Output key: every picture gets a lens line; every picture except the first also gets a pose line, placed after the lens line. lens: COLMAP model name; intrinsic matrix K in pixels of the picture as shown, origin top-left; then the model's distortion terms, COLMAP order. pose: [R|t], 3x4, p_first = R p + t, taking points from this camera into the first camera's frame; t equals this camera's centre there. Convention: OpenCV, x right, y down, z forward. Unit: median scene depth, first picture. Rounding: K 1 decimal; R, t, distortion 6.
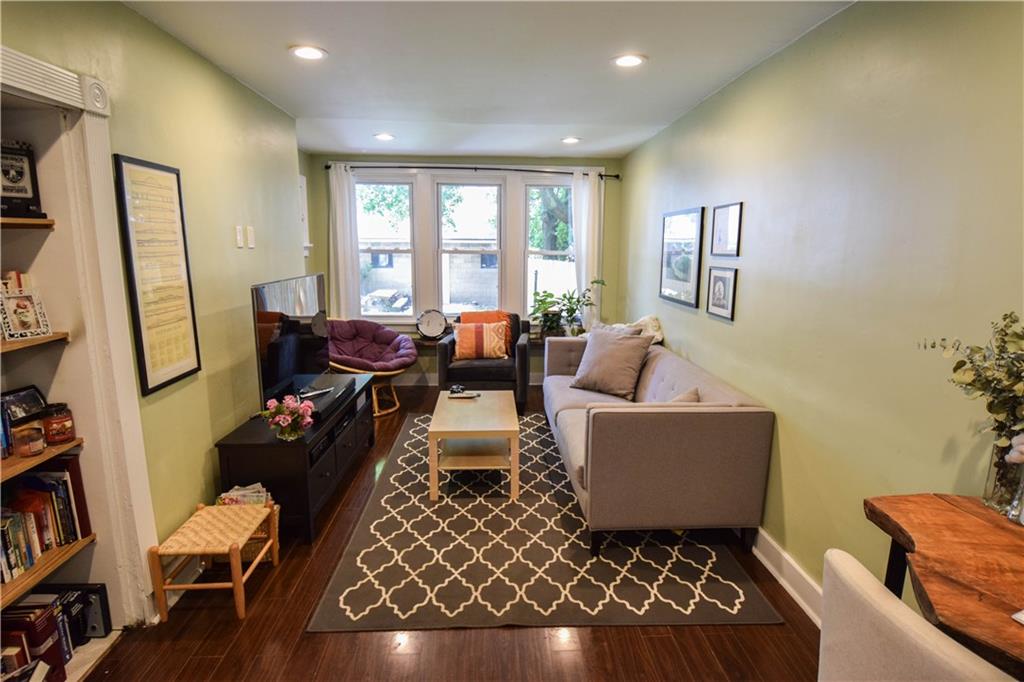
lens RADIAL K [[552.2, 0, 517.2], [0, 552.2, 342.0], [0, 0, 1]] dist [0.015306, -0.003130]
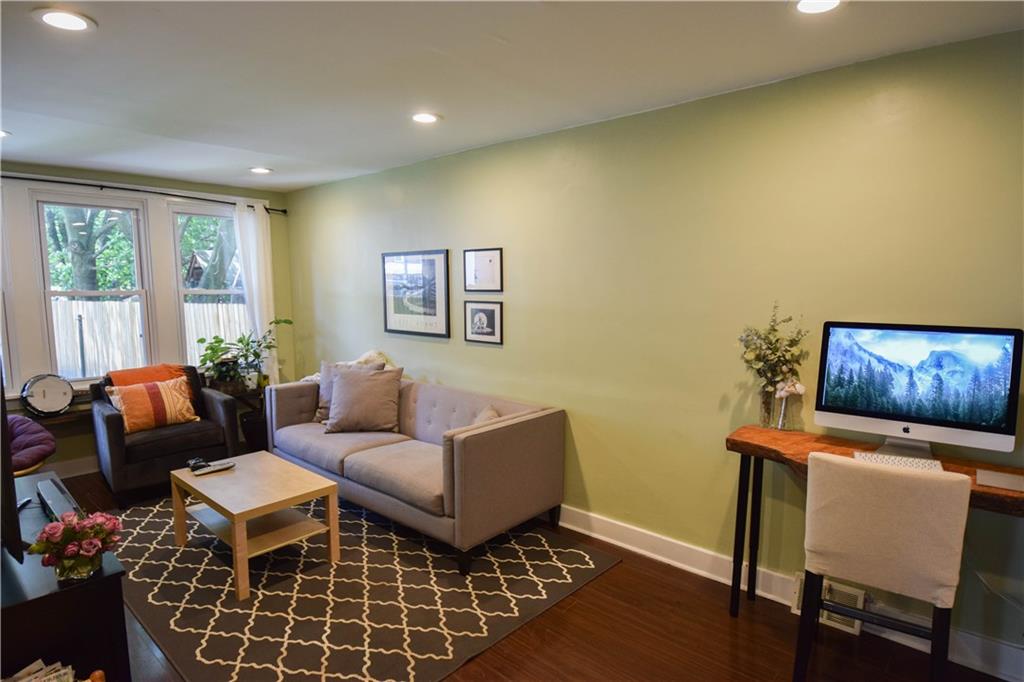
lens RADIAL K [[552.2, 0, 521.5], [0, 552.2, 342.2], [0, 0, 1]] dist [0.015306, -0.003130]
pose [[0.706785, -0.083385, 0.702497, -0.366380], [0.128615, 0.991626, -0.011696, -0.020579], [-0.695638, 0.098618, 0.711591, 0.098967]]
